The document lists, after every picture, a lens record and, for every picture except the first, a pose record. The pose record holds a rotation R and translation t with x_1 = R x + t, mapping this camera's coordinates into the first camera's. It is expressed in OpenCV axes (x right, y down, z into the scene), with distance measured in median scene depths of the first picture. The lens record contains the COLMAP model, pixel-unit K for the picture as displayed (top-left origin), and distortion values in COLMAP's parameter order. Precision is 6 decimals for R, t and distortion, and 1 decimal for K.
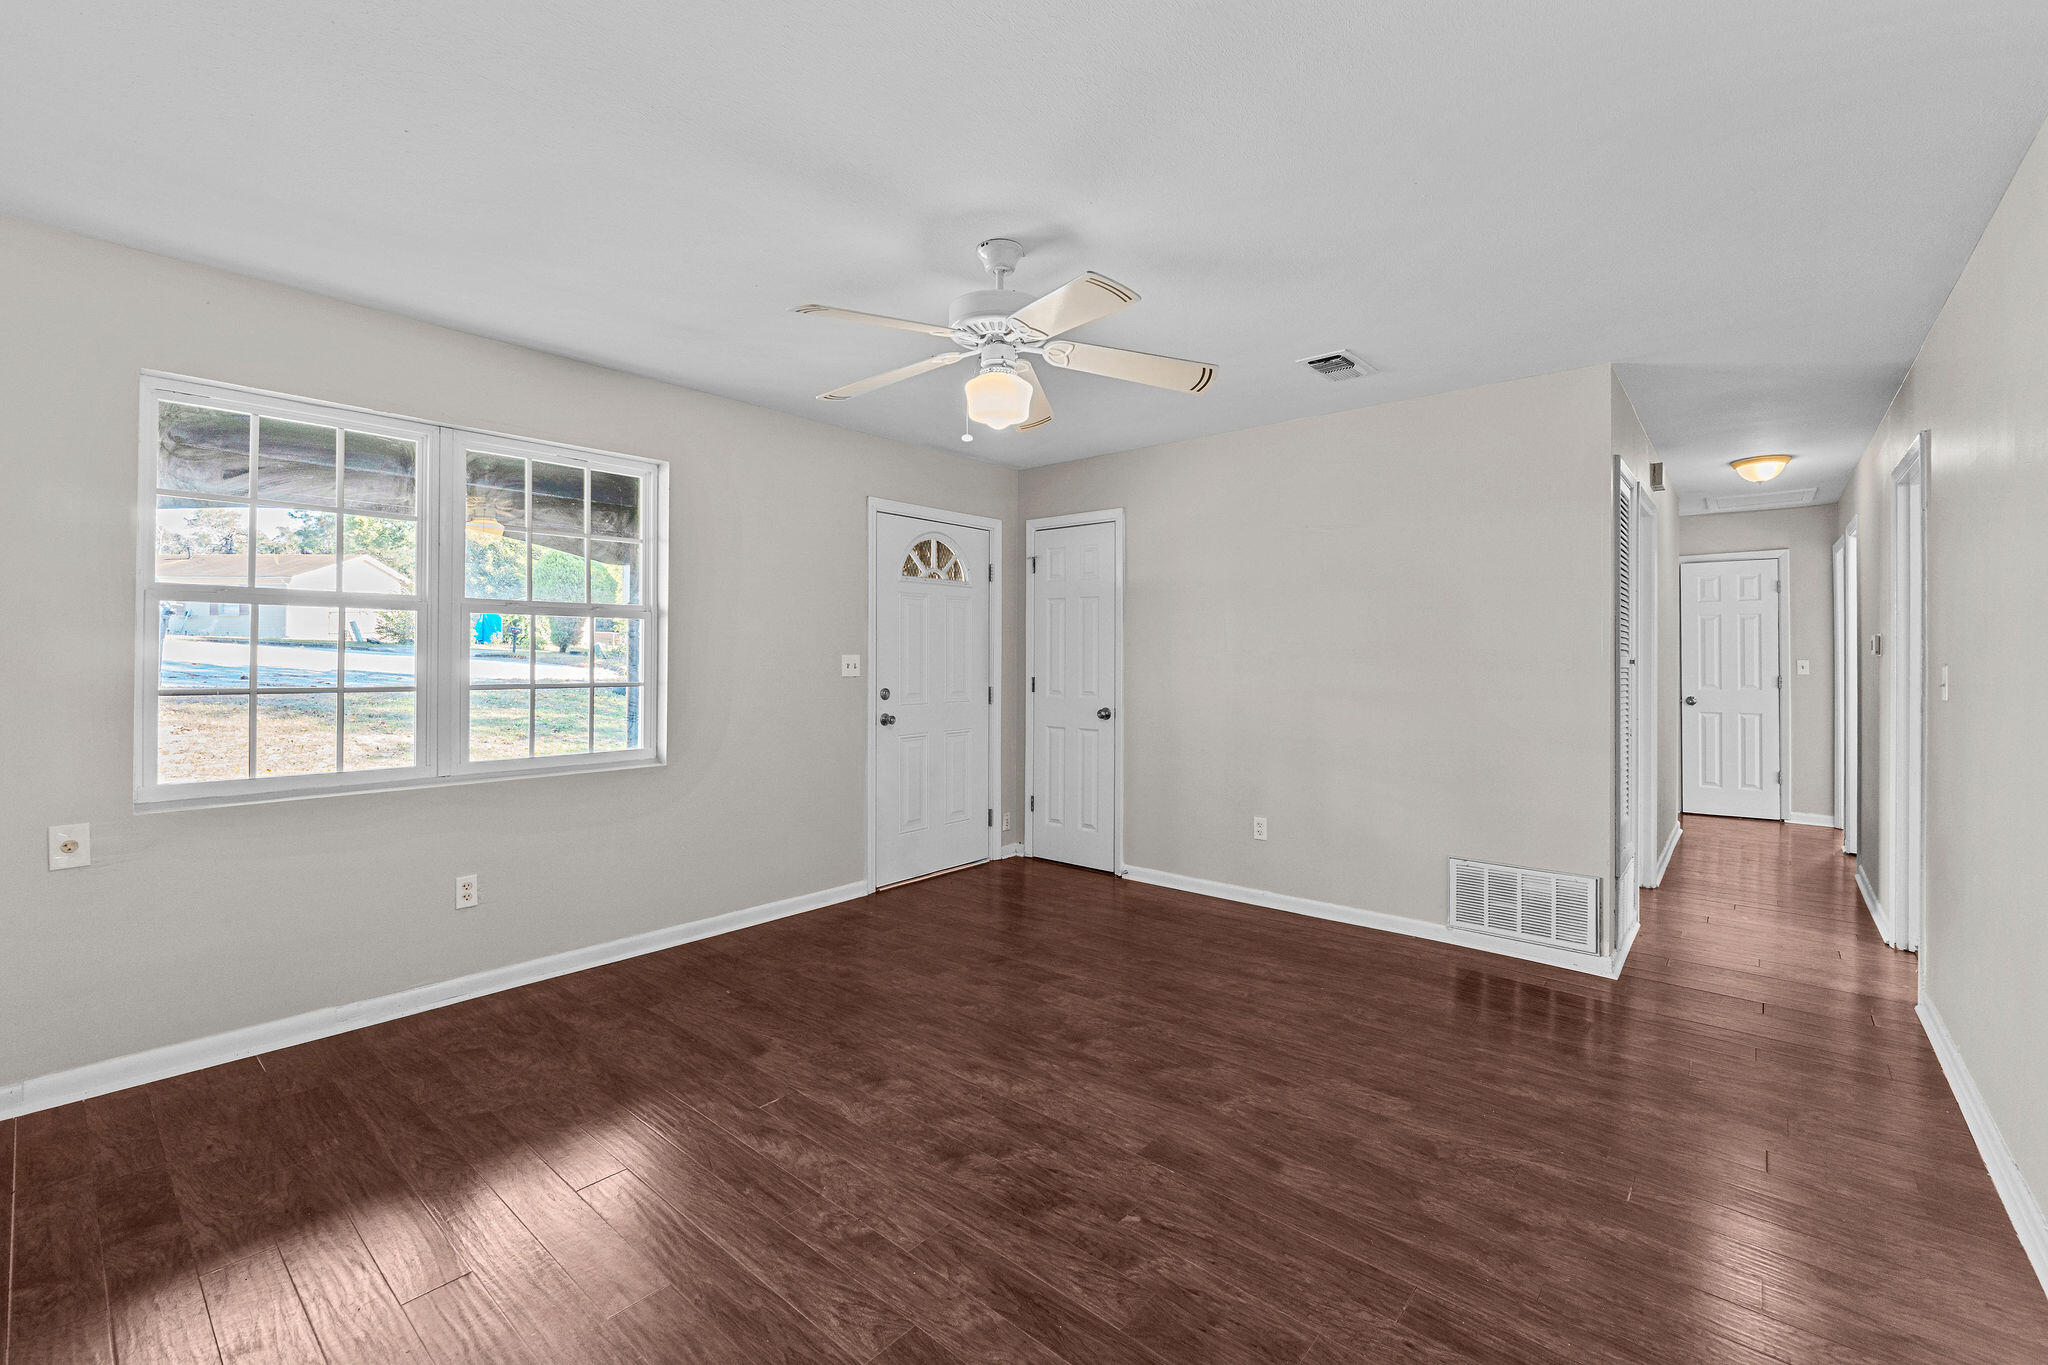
lens RADIAL K [[857.5, 0, 1014.4], [0, 857.5, 644.5], [0, 0, 1]] dist [-0.009515, -0.000220]
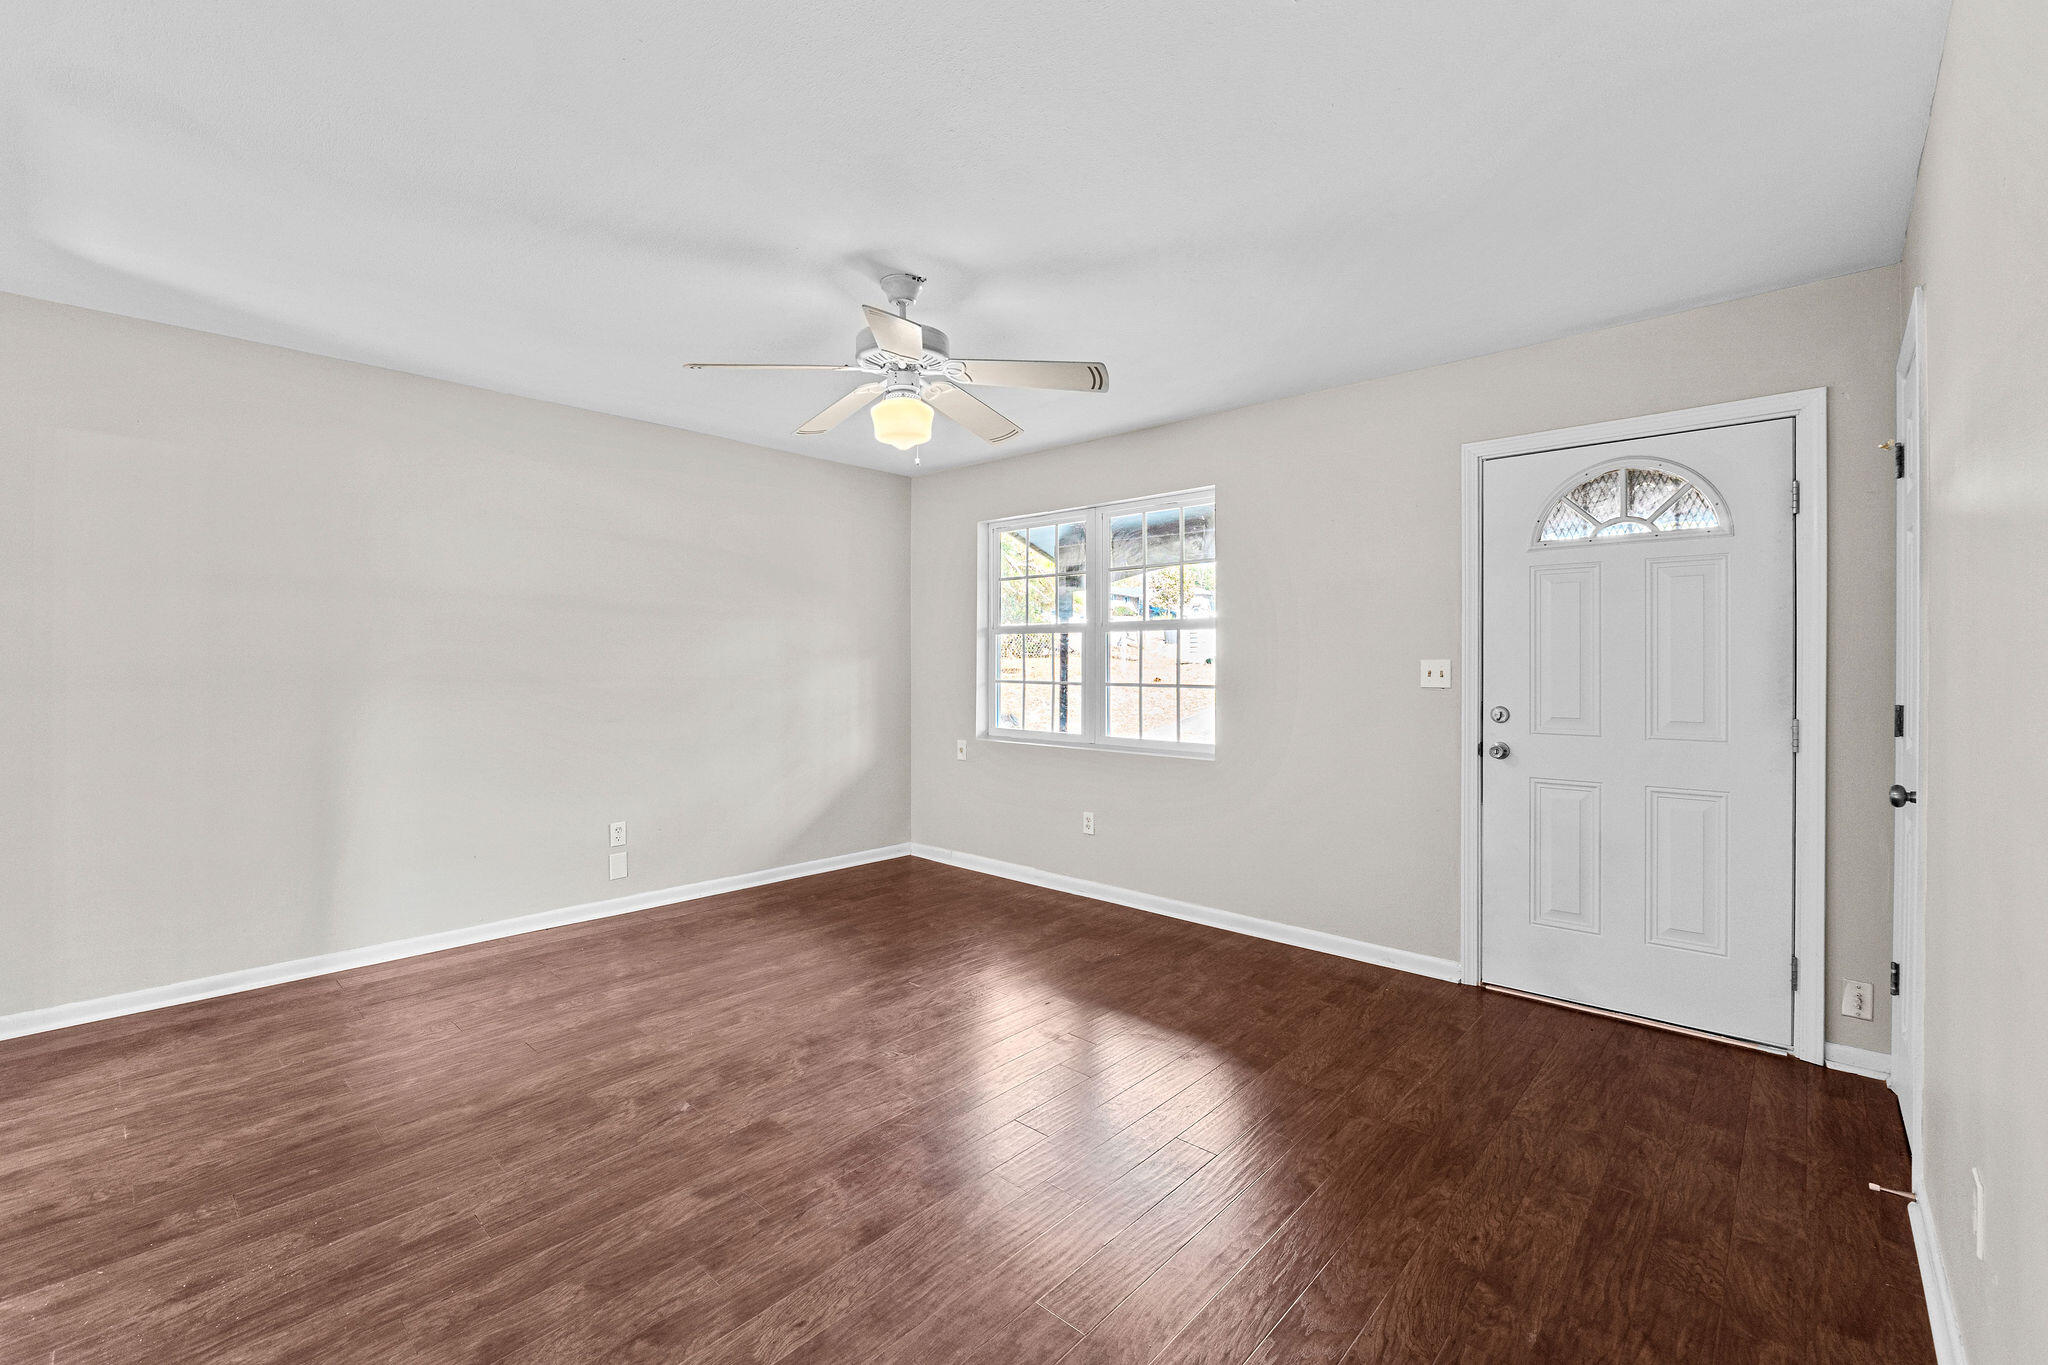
lens RADIAL K [[850.6, 0, 1012.3], [0, 850.6, 661.8], [0, 0, 1]] dist [-0.005813, 0.000018]
pose [[-0.024413, -0.005382, -0.999687, 1.022437], [0.012919, 0.999900, -0.005699, 0.024320], [0.999618, -0.013054, -0.024341, 1.129826]]
